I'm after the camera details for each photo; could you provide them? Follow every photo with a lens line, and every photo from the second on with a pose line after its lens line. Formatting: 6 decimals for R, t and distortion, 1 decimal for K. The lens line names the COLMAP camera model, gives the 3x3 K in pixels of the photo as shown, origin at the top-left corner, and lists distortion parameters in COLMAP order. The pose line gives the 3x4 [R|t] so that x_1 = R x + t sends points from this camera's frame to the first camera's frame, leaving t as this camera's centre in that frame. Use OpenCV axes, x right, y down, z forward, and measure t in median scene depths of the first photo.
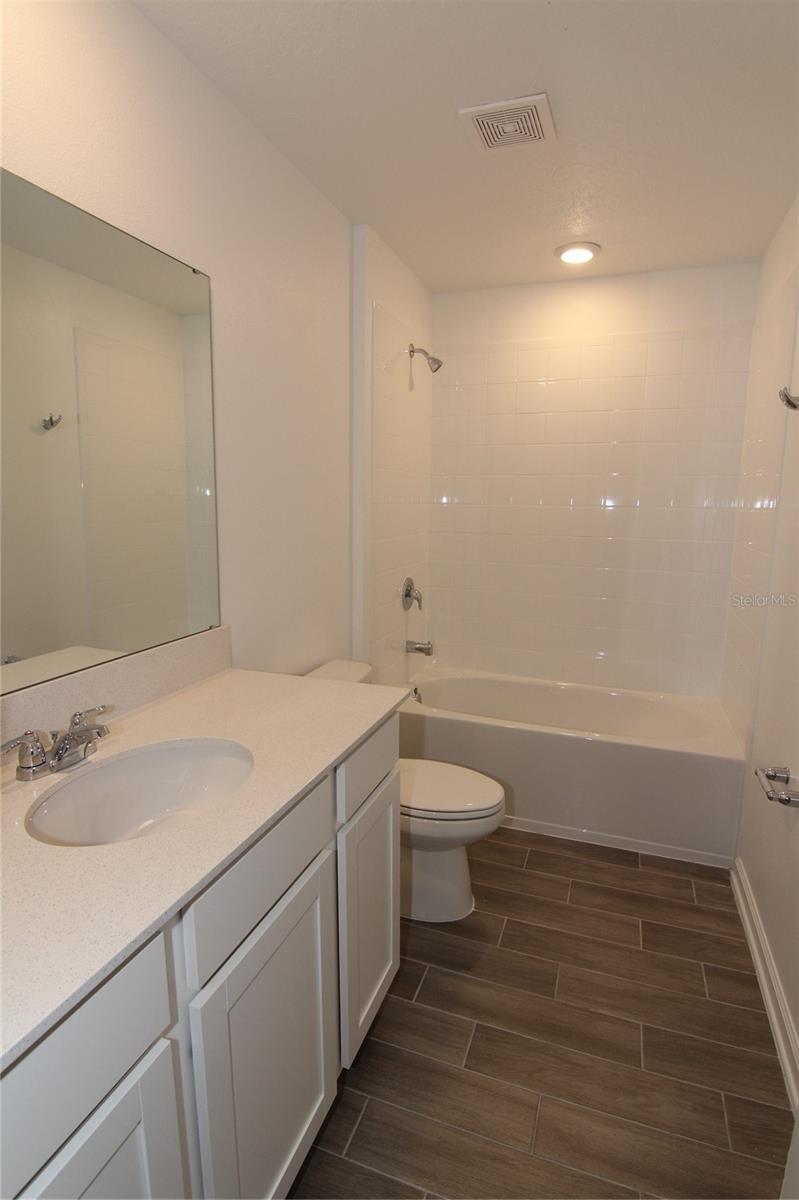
lens RADIAL K [[605.3, 0, 403.9], [0, 605.3, 600.2], [0, 0, 1]] dist [-0.004398, -0.012066]
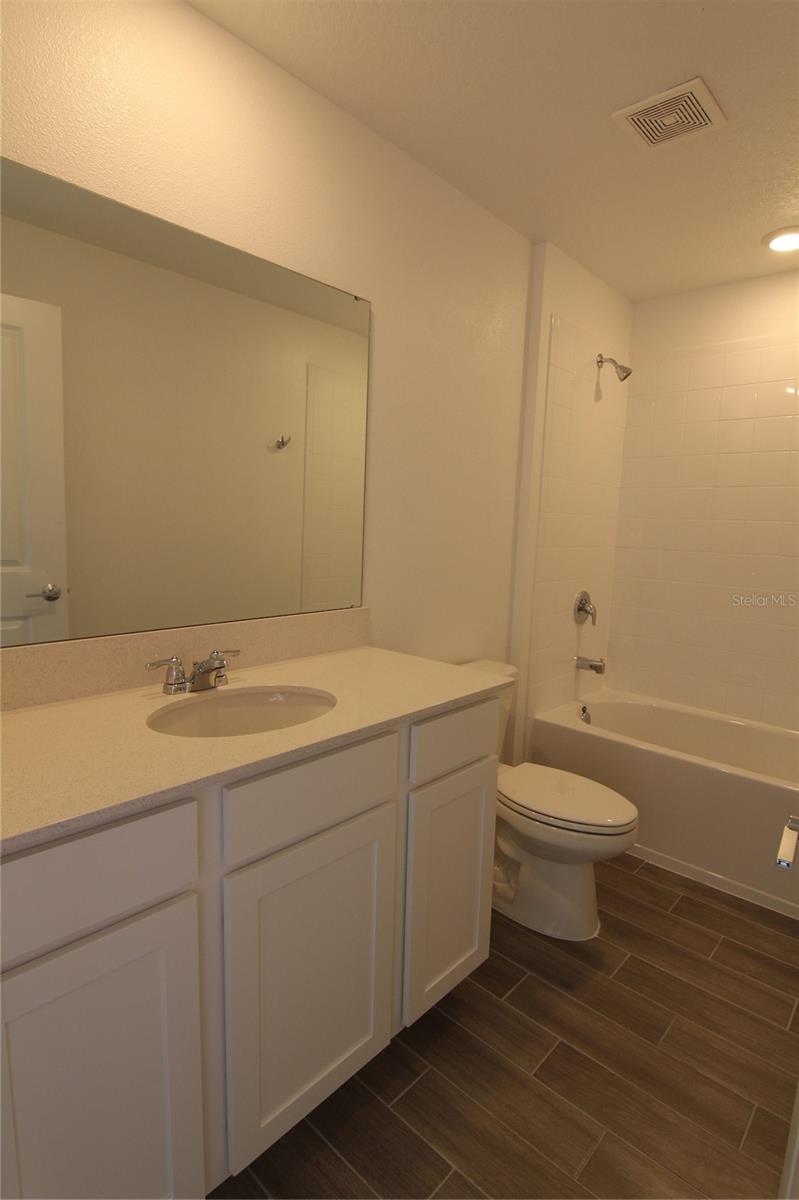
lens RADIAL K [[605.3, 0, 403.9], [0, 605.3, 600.2], [0, 0, 1]] dist [-0.004398, -0.012066]
pose [[0.922970, 0.068449, -0.378736, 0.180655], [-0.087178, 0.995662, -0.032504, 0.055901], [0.374869, 0.063018, 0.924934, -0.012311]]
